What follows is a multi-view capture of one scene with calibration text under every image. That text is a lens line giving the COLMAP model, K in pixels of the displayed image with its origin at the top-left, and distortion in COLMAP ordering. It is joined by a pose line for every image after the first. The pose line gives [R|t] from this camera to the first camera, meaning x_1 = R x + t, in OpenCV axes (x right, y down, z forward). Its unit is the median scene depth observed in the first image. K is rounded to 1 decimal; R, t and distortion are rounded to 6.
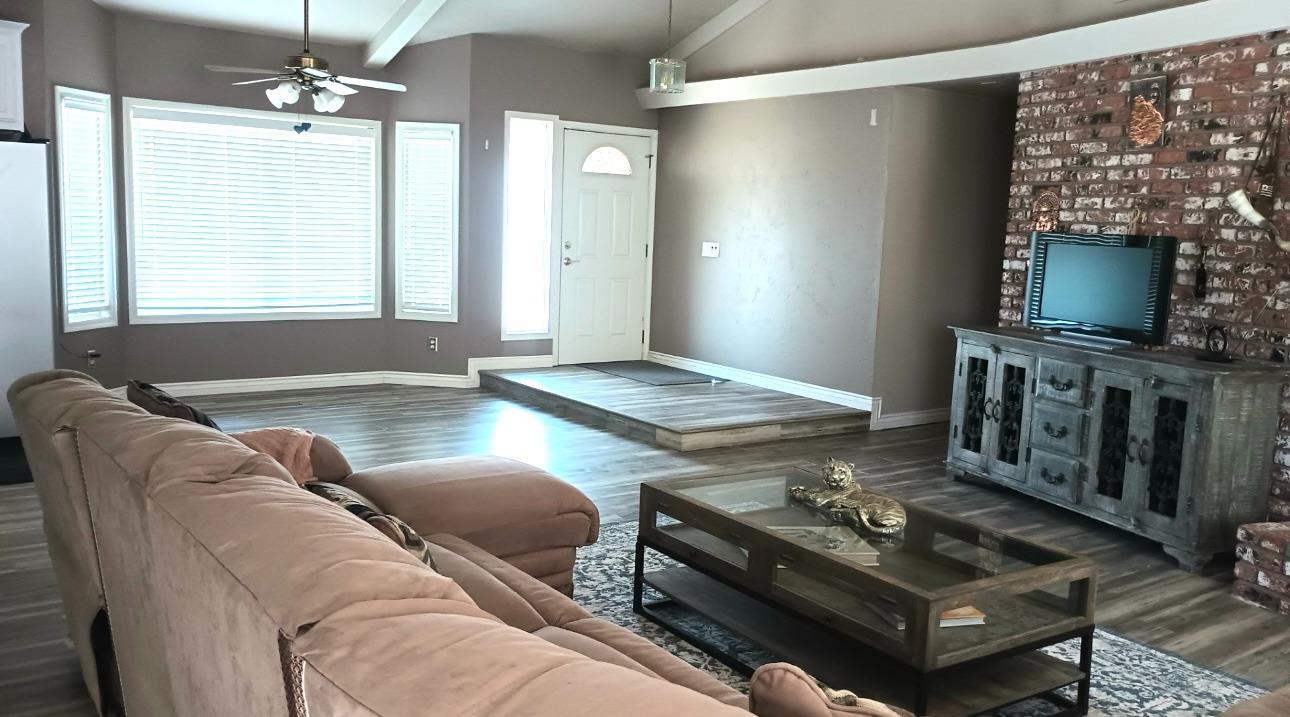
lens RADIAL K [[1079.8, 0, 644.4], [0, 1079.8, 365.4], [0, 0, 1]] dist [0.012611, -0.018844]
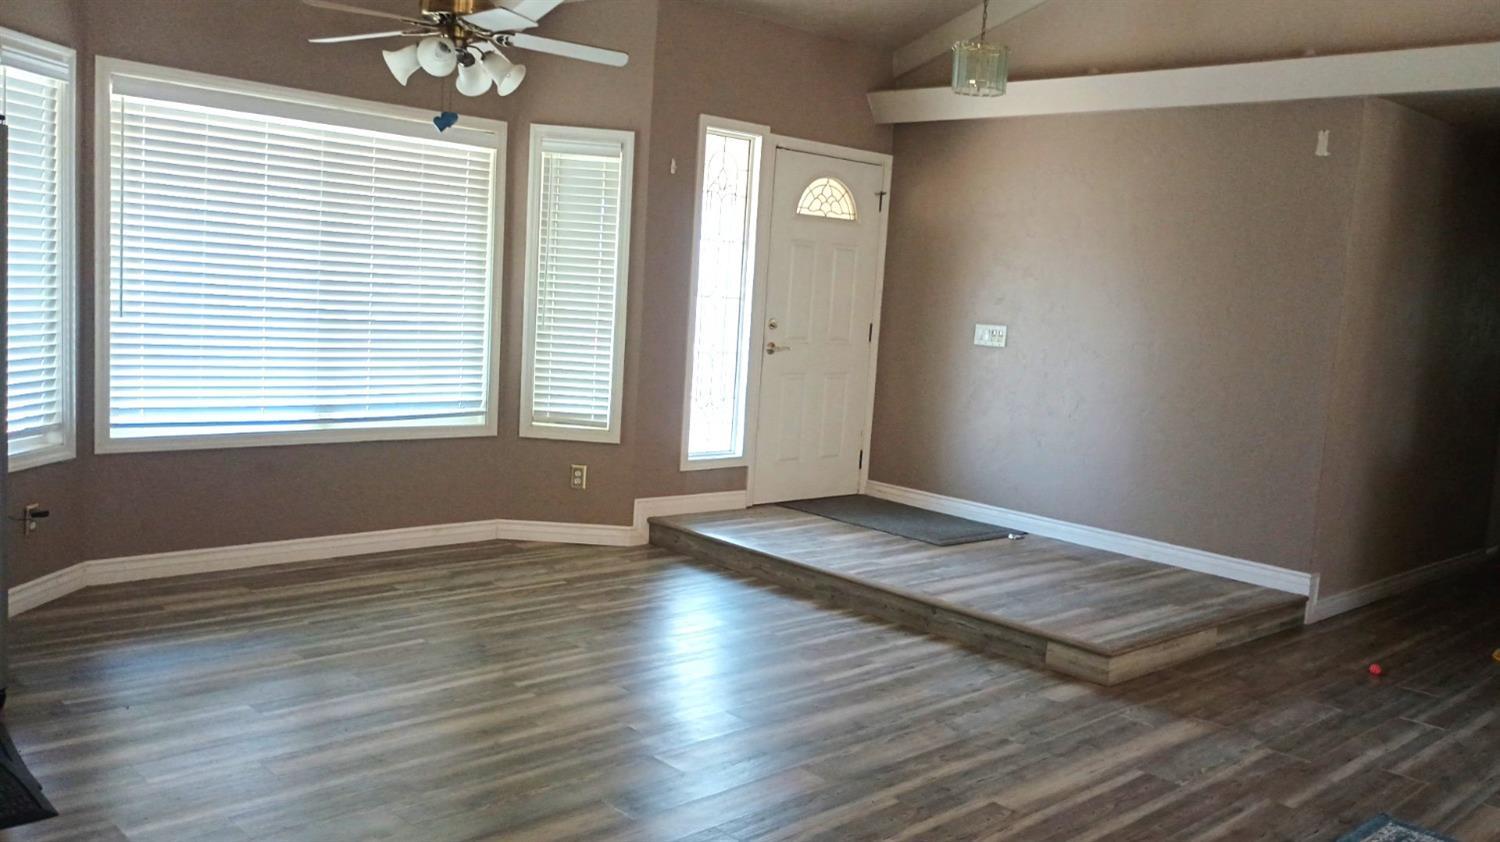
lens RADIAL K [[1262.6, 0, 750.3], [0, 1262.6, 413.1], [0, 0, 1]] dist [0.034682, -0.013873]
pose [[0.990965, 0.010356, 0.133721, -0.273440], [-0.007267, 0.999696, -0.023562, -0.056623], [-0.133924, 0.022377, 0.990739, 0.352091]]
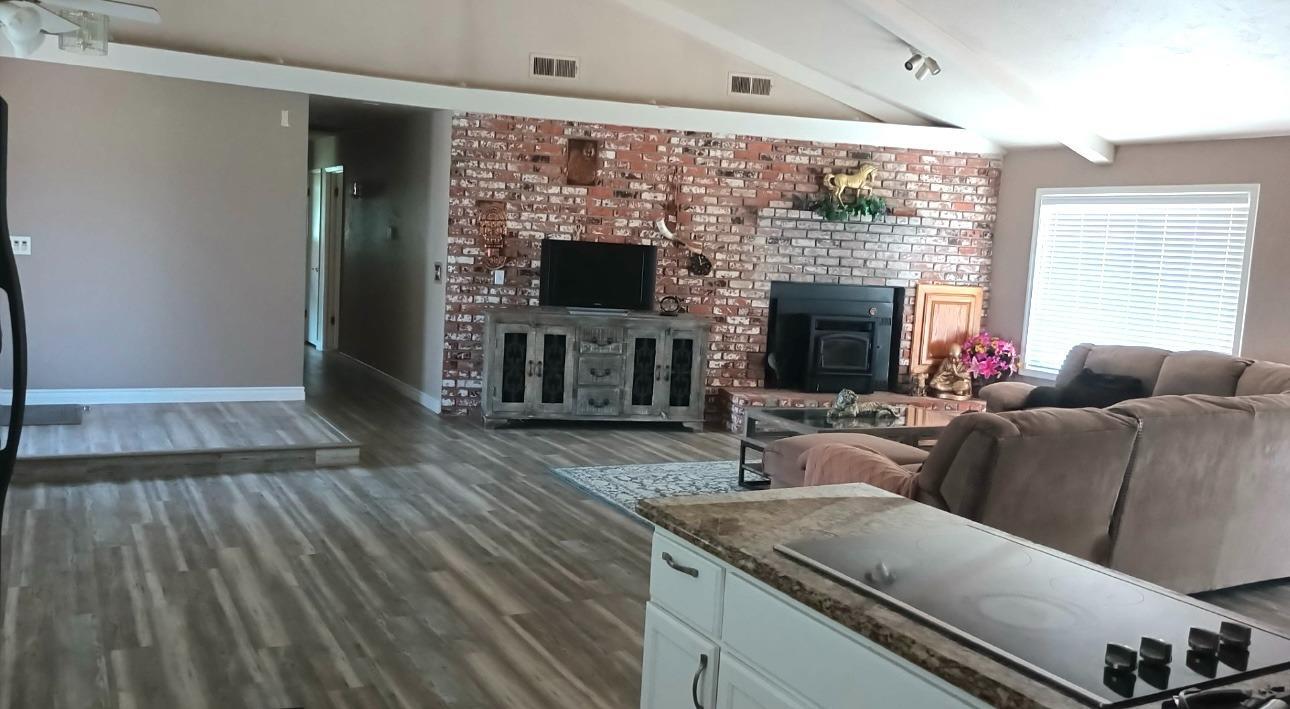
lens RADIAL K [[1034.3, 0, 644.1], [0, 1034.3, 357.1], [0, 0, 1]] dist [0.063923, 0.003608]
pose [[0.127566, -0.139451, 0.981978, -0.905837], [0.080611, 0.988249, 0.129870, -0.126753], [-0.988549, 0.062591, 0.137308, 0.644542]]
